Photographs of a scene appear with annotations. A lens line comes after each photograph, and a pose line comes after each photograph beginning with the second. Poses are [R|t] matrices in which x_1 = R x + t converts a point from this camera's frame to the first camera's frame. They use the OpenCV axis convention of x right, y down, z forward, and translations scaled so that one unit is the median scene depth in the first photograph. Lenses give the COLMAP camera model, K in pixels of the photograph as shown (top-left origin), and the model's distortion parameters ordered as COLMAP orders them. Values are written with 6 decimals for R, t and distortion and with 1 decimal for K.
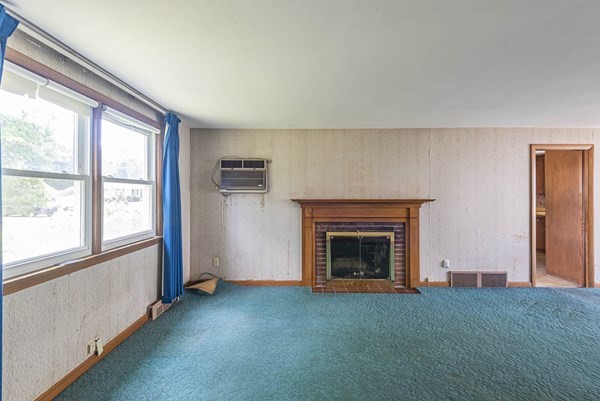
lens RADIAL K [[270.5, 0, 290.7], [0, 270.5, 193.9], [0, 0, 1]] dist [0.014174, -0.010158]
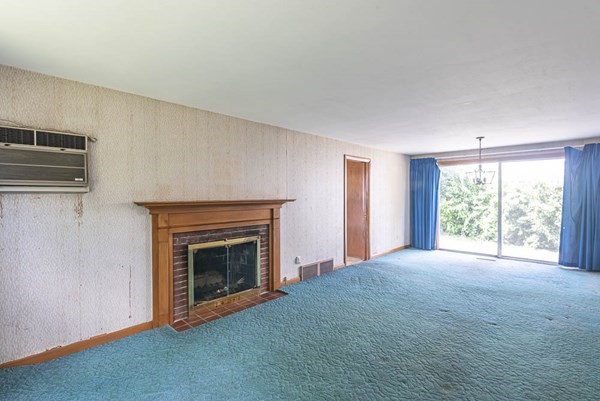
lens RADIAL K [[286.9, 0, 298.3], [0, 286.9, 201.1], [0, 0, 1]] dist [0.007167, -0.007956]
pose [[0.682983, -0.018397, 0.730202, -0.239632], [0.000611, 0.999697, 0.024615, -0.000330], [-0.730434, -0.016365, 0.682787, 0.240935]]
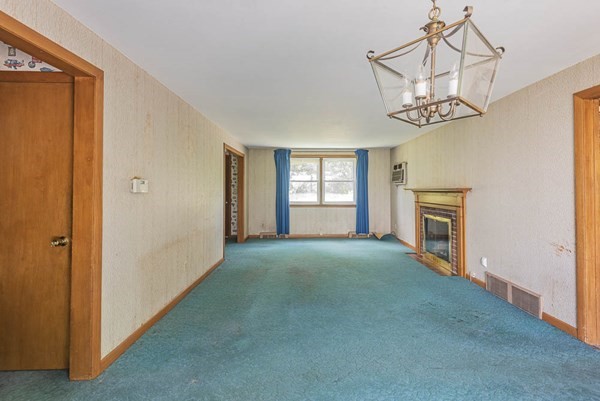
lens RADIAL K [[270.5, 0, 300.2], [0, 270.5, 196.4], [0, 0, 1]] dist [0.014174, -0.010158]
pose [[0.013391, 0.025722, -0.999579, 1.435792], [0.001162, 0.999668, 0.025740, 0.023843], [0.999910, -0.001506, 0.013357, 0.395489]]
